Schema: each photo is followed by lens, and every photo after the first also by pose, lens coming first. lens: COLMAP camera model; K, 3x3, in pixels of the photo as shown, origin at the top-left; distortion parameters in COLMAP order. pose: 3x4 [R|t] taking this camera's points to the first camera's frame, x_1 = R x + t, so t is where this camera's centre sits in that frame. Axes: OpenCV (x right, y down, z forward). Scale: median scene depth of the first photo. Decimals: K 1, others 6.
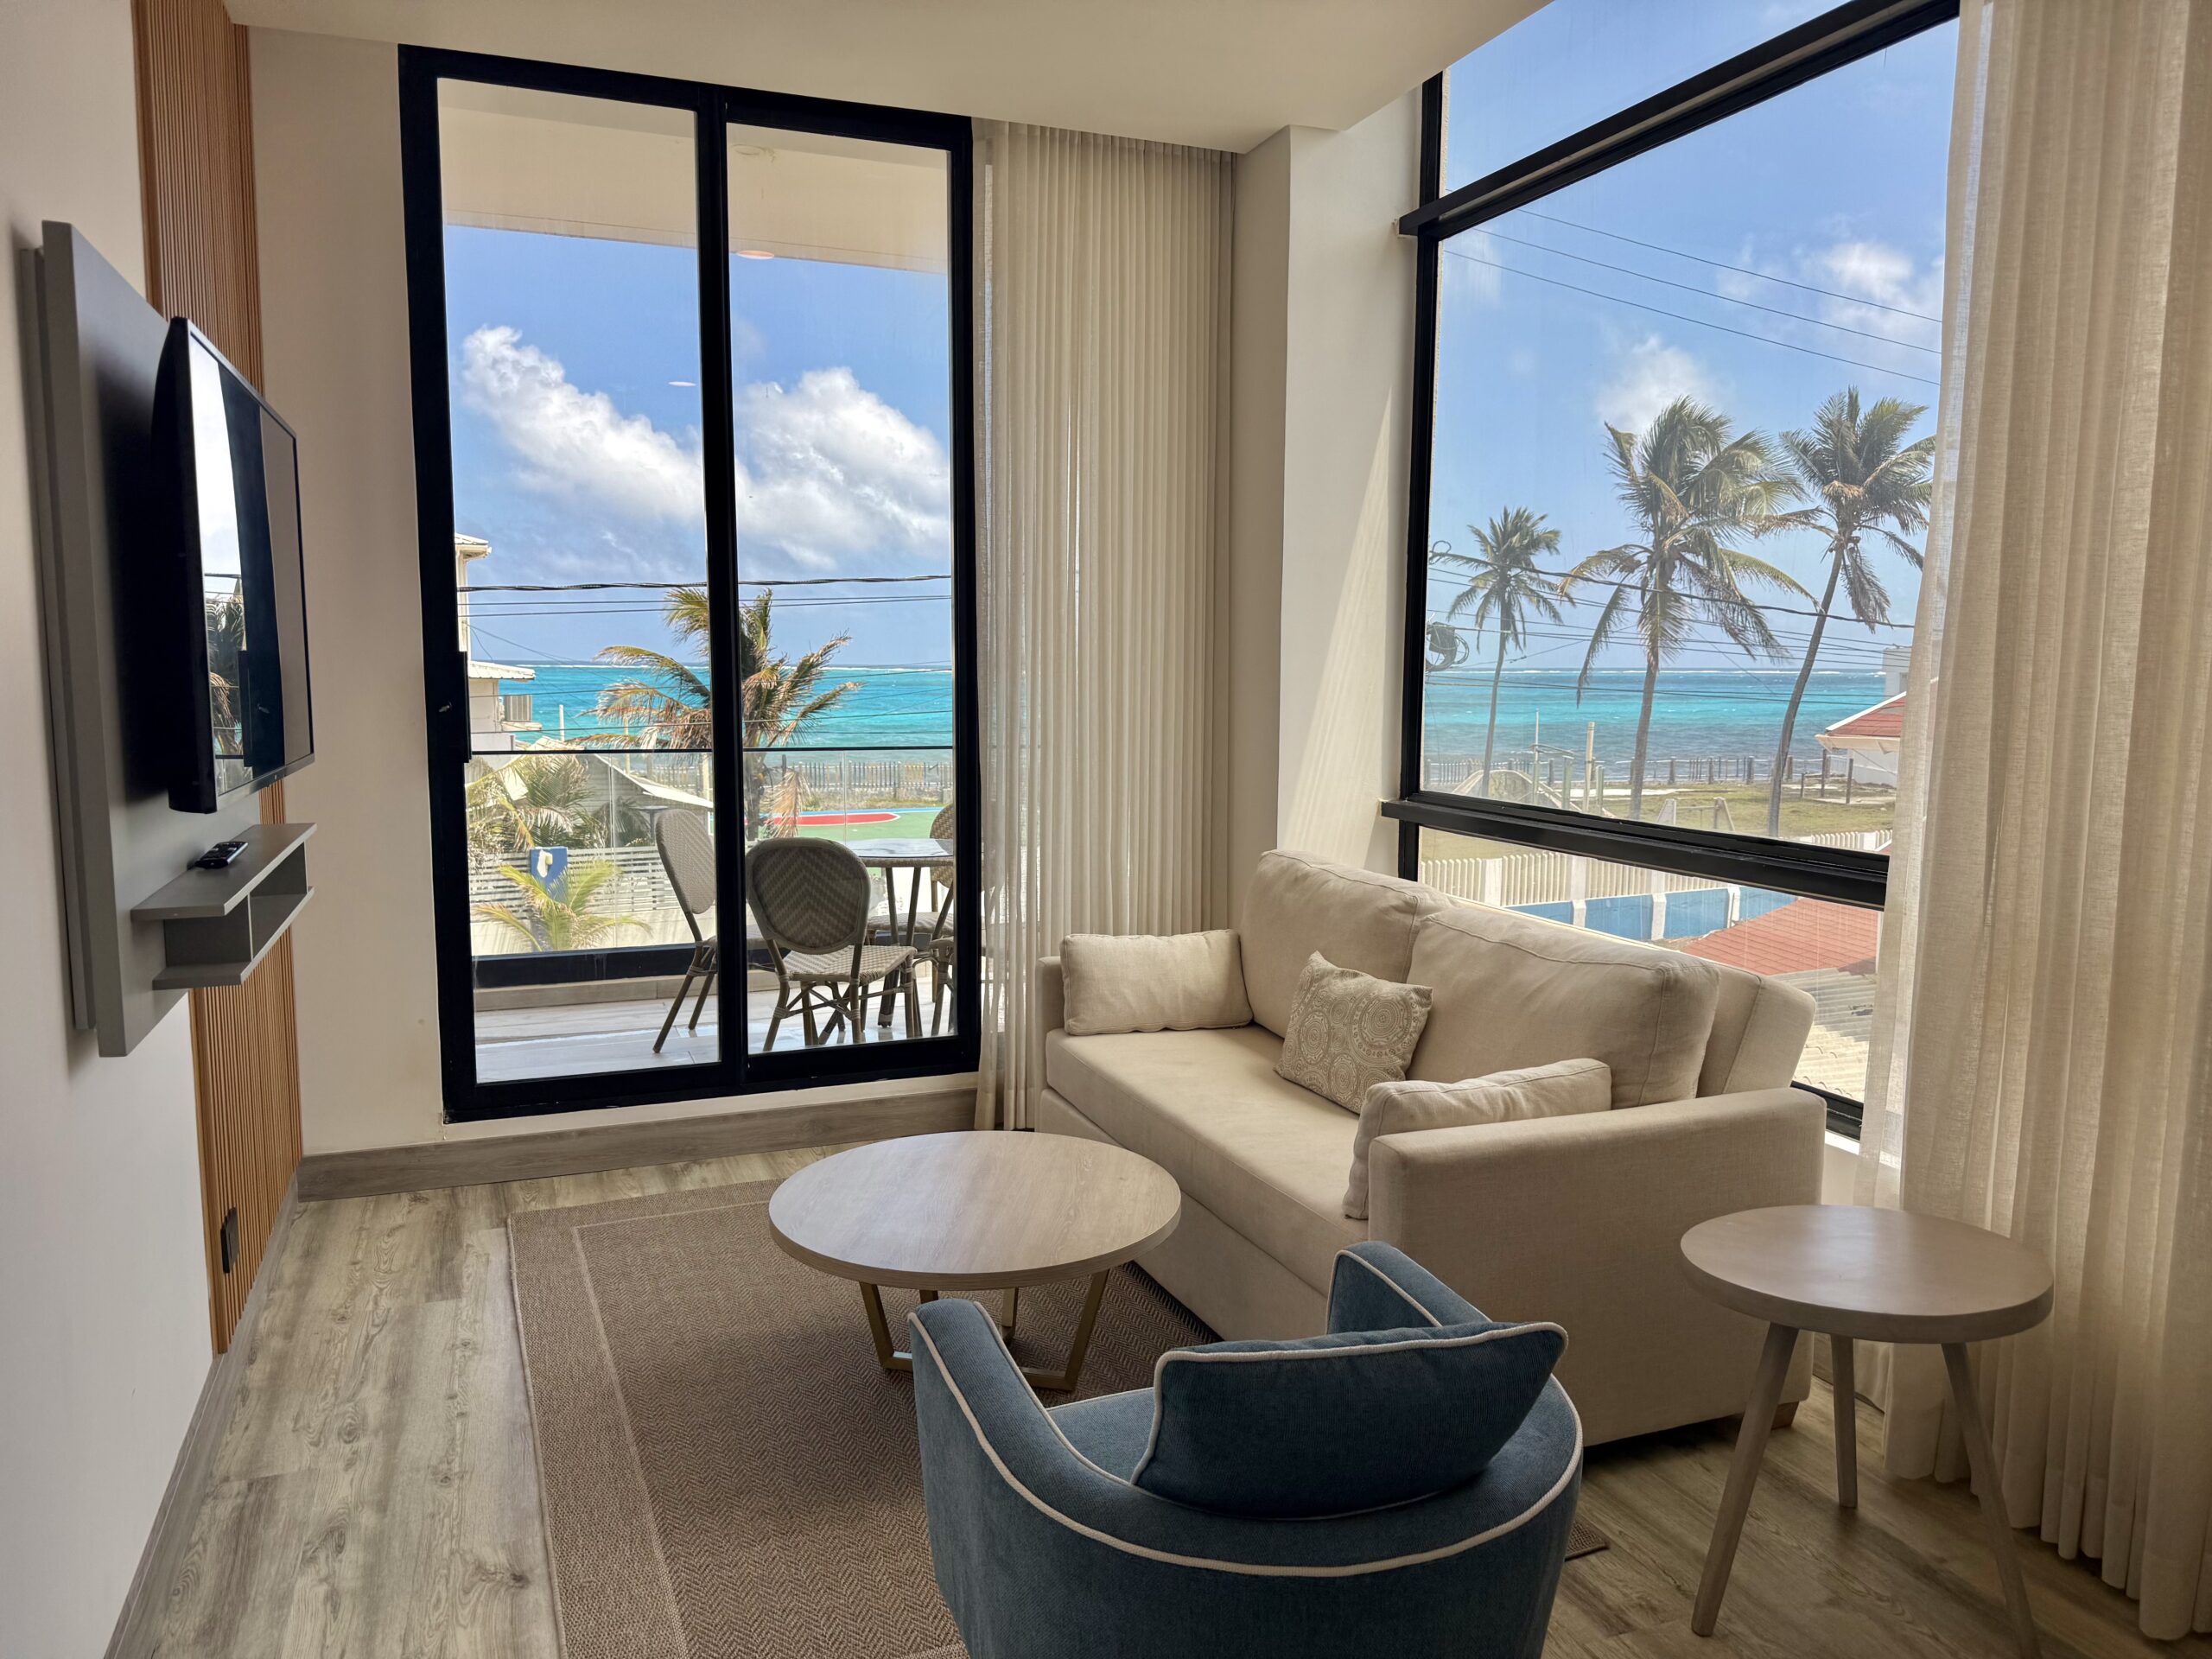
lens RADIAL K [[1563.1, 0, 1110.8], [0, 1563.1, 835.0], [0, 0, 1]] dist [0.059344, -0.082357]
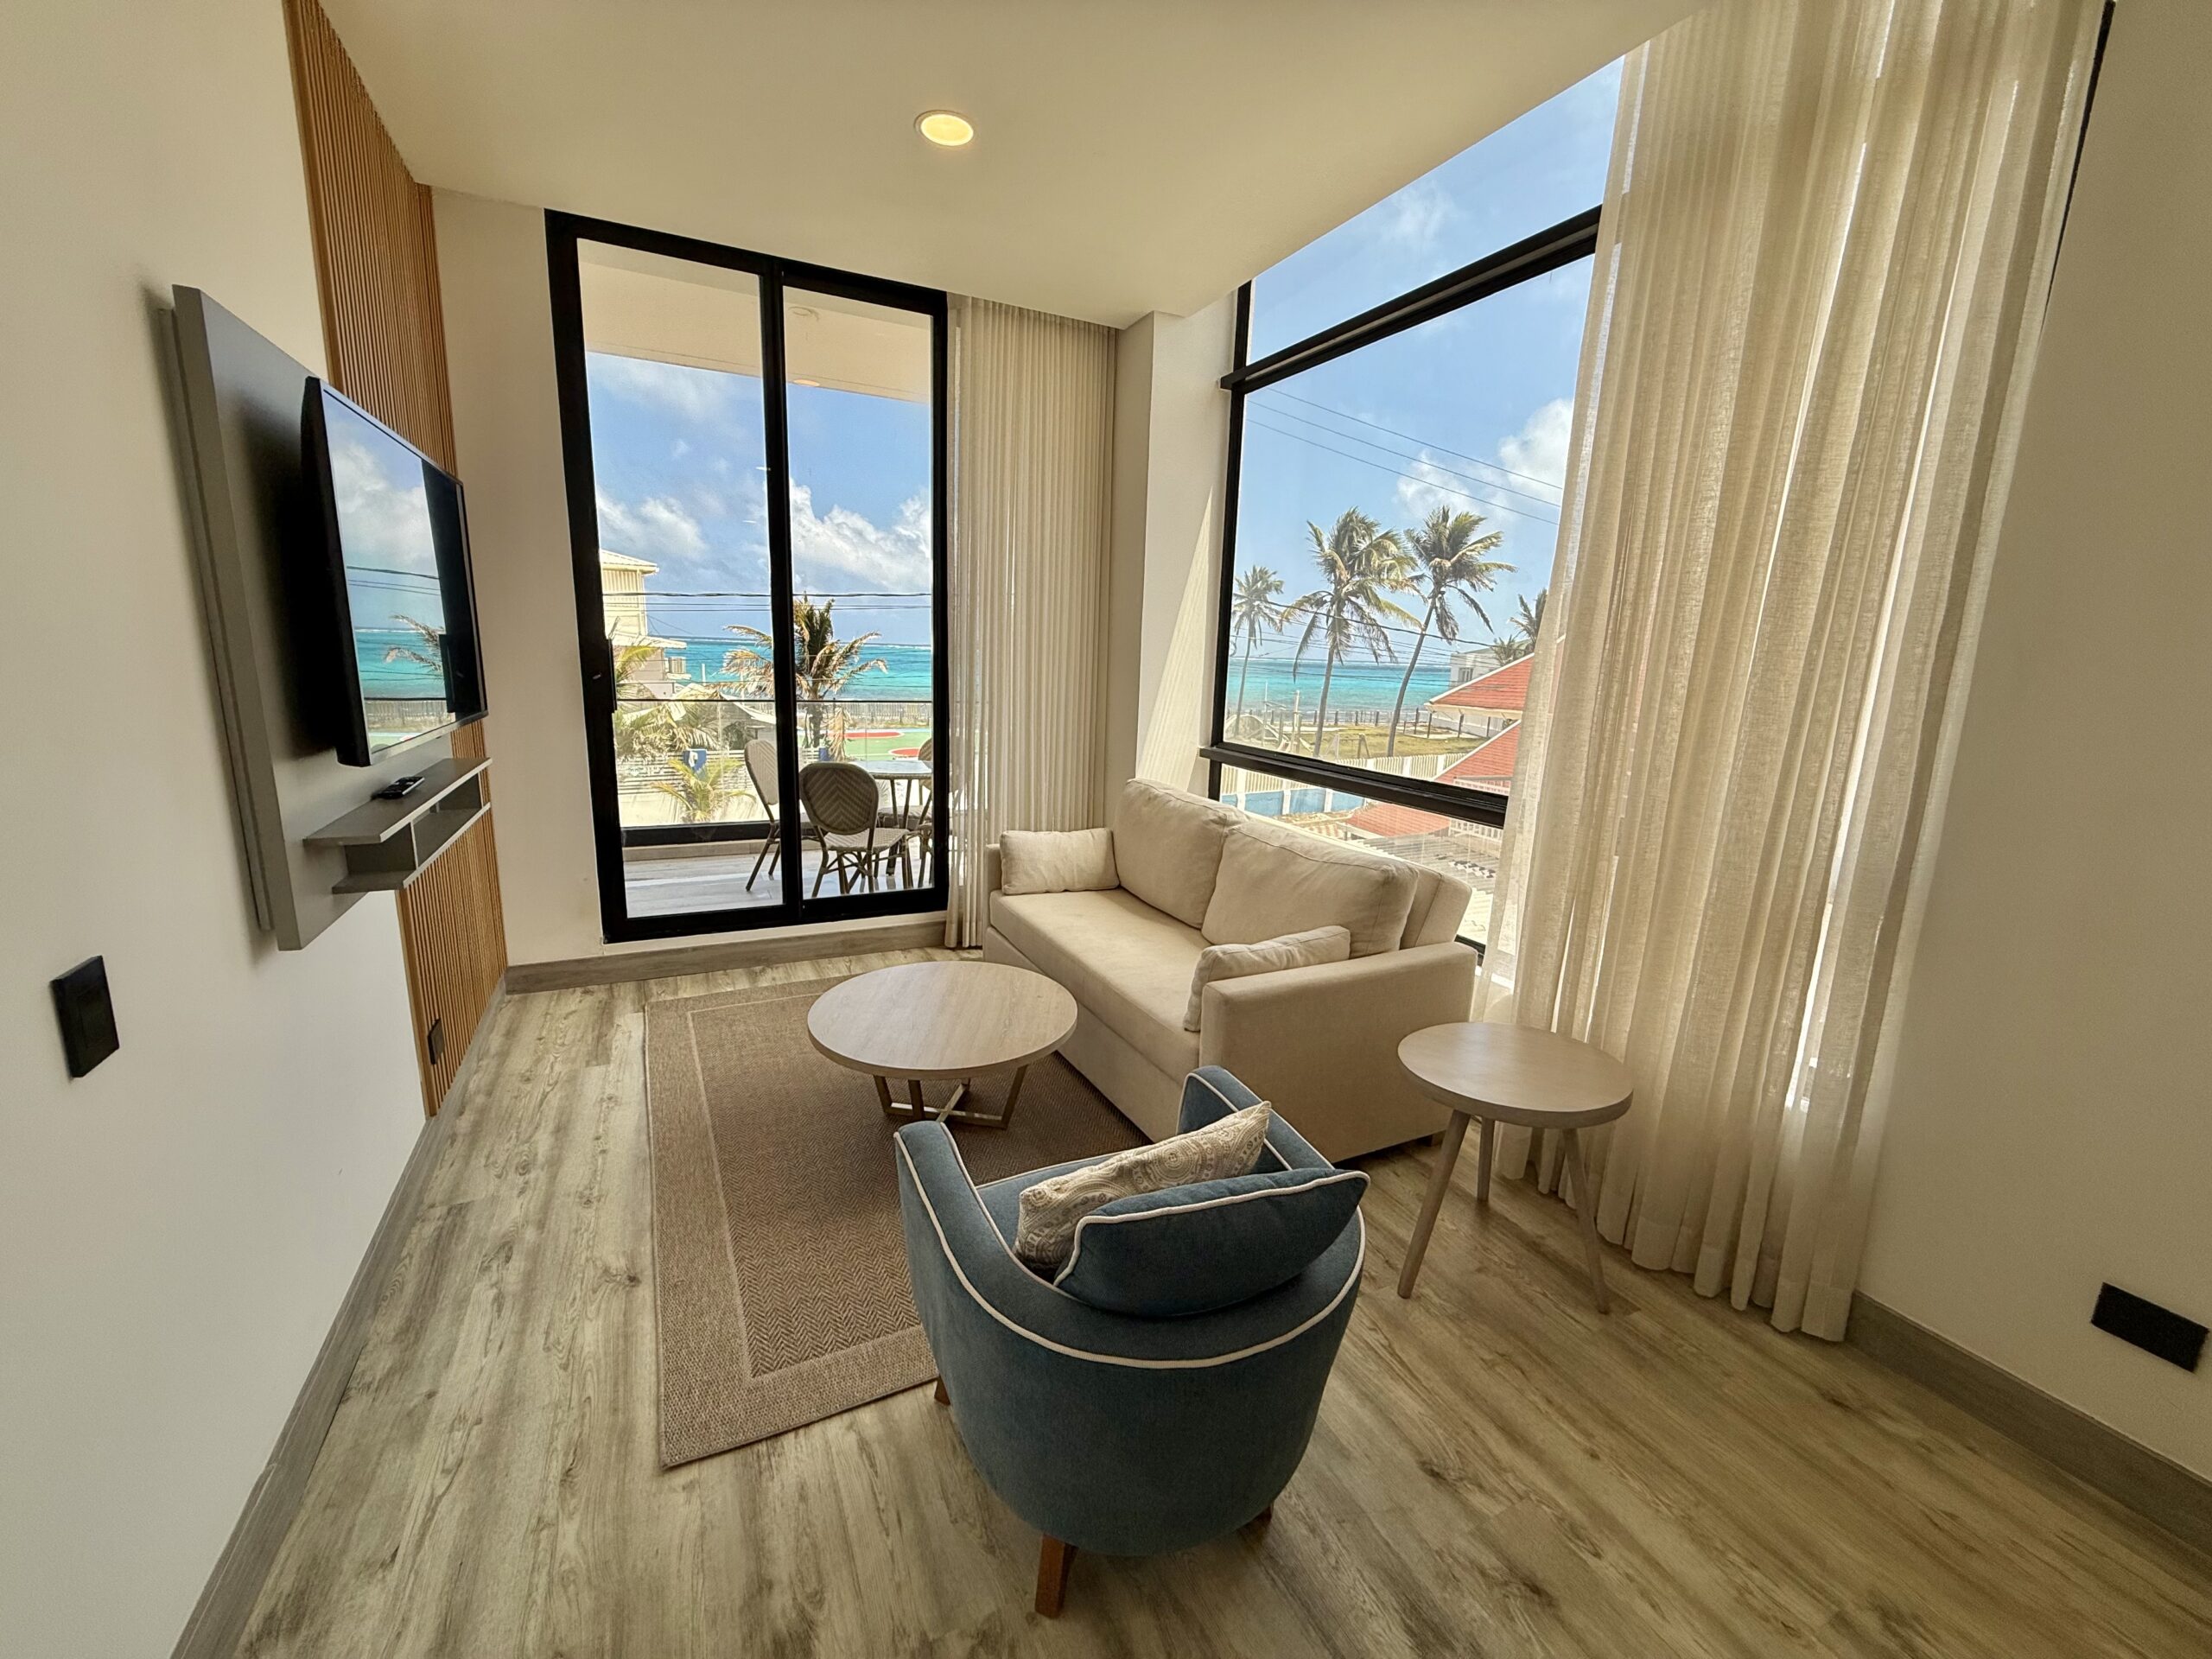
lens RADIAL K [[876.4, 0, 1100.1], [0, 876.4, 826.5], [0, 0, 1]] dist [-0.000532, 0.000439]
pose [[0.996281, 0.012878, 0.085192, -0.007204], [-0.020554, 0.995743, 0.089857, -0.022887], [-0.083672, -0.091274, 0.992304, 0.111598]]
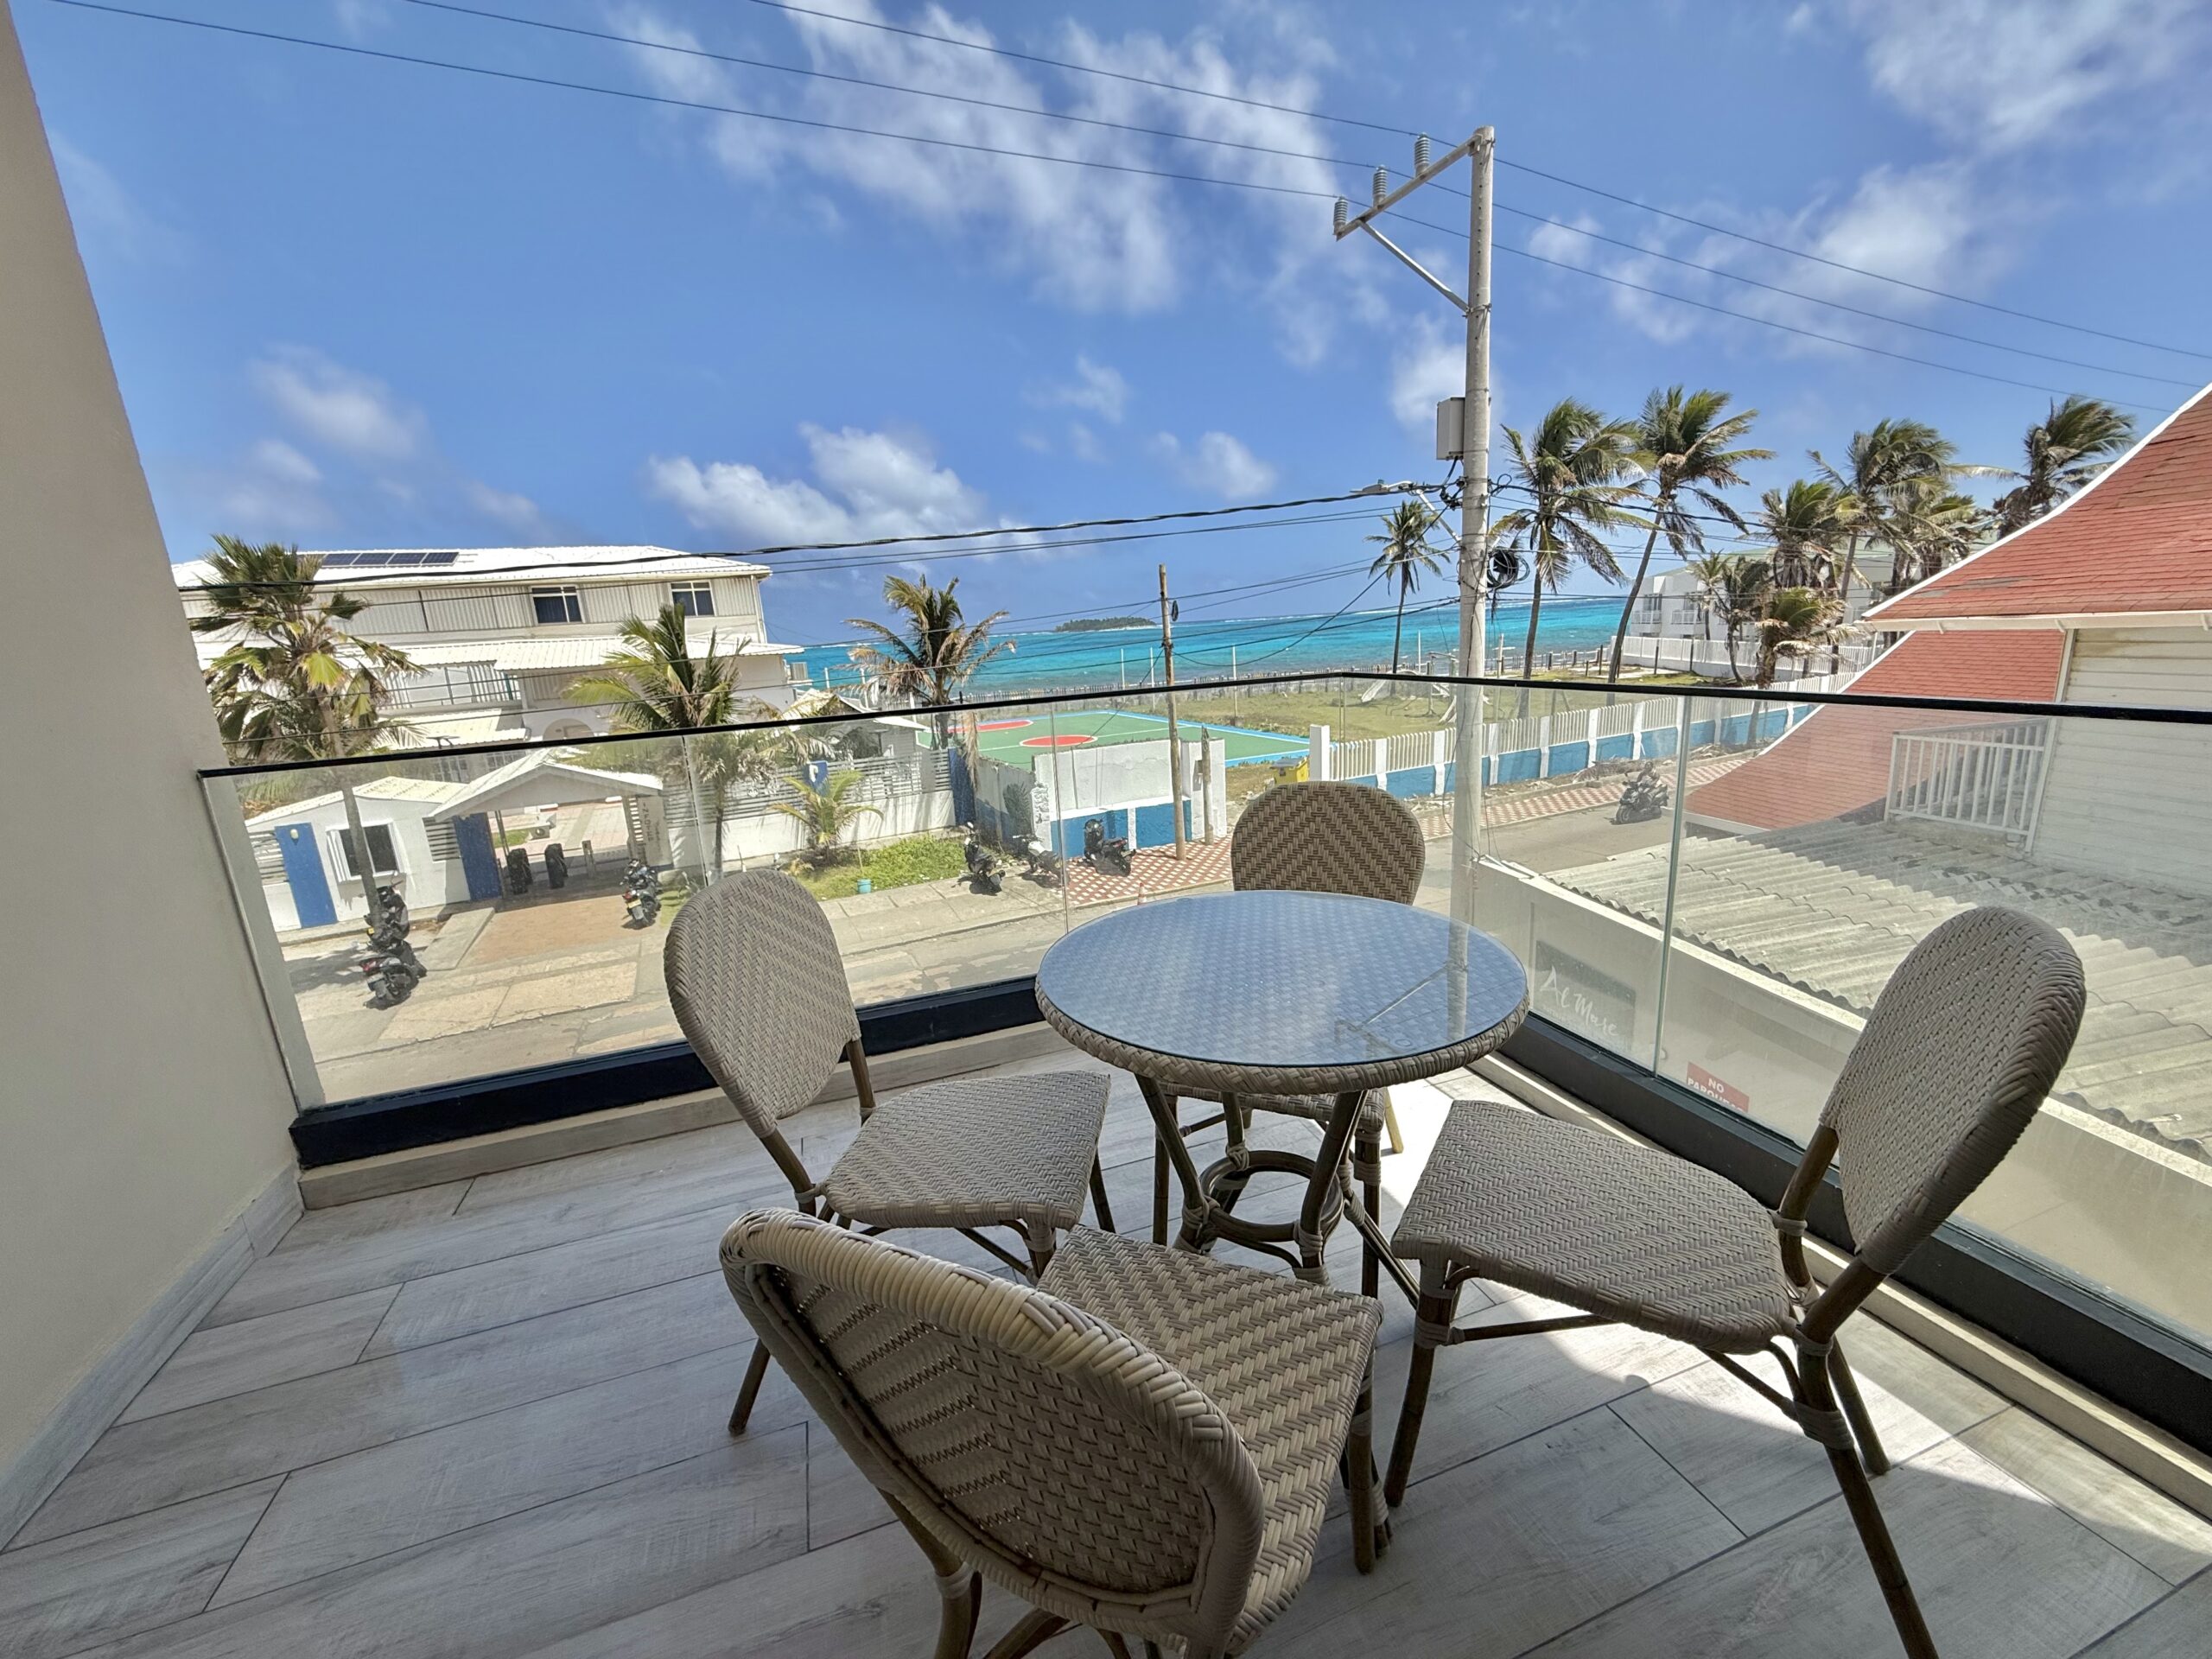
lens RADIAL K [[881.5, 0, 1101.7], [0, 881.5, 828.3], [0, 0, 1]] dist [-0.001001, 0.000315]
pose [[0.996806, -0.054004, -0.058826, -0.237119], [0.060553, 0.991410, 0.115930, -0.076766], [0.052060, -0.119122, 0.991514, 1.124189]]
